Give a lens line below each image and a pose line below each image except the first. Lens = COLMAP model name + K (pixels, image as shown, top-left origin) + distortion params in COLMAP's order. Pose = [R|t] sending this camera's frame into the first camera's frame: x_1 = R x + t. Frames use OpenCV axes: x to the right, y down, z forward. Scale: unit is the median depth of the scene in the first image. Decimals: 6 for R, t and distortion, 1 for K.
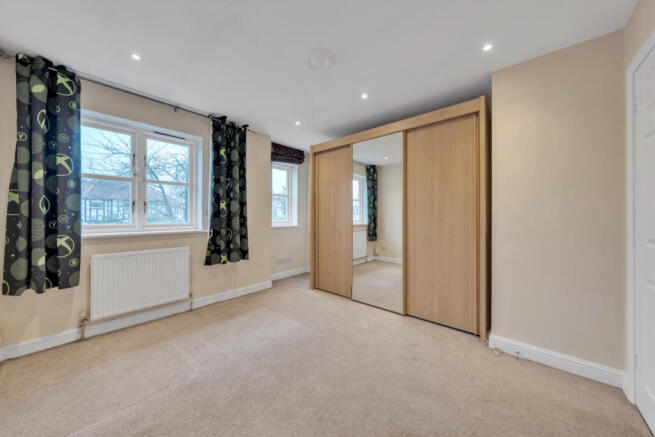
lens RADIAL K [[227.6, 0, 329.4], [0, 227.6, 217.0], [0, 0, 1]] dist [-0.010717, -0.000271]
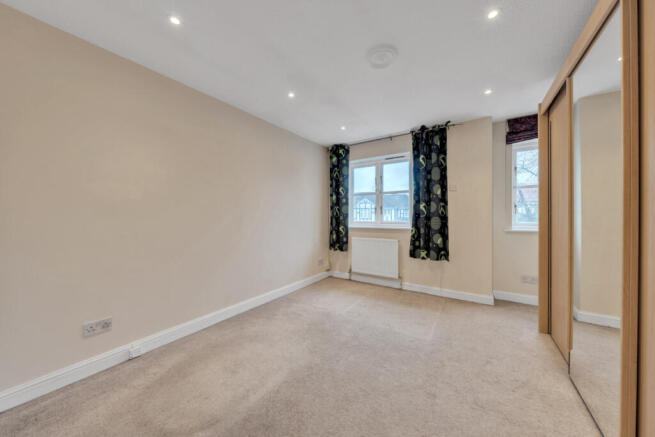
lens RADIAL K [[227.6, 0, 331.5], [0, 227.6, 217.8], [0, 0, 1]] dist [-0.010717, -0.000271]
pose [[0.114331, 0.005680, -0.993426, 0.651217], [-0.002285, 0.999983, 0.005455, -0.001889], [0.993440, 0.001646, 0.114342, 0.478806]]
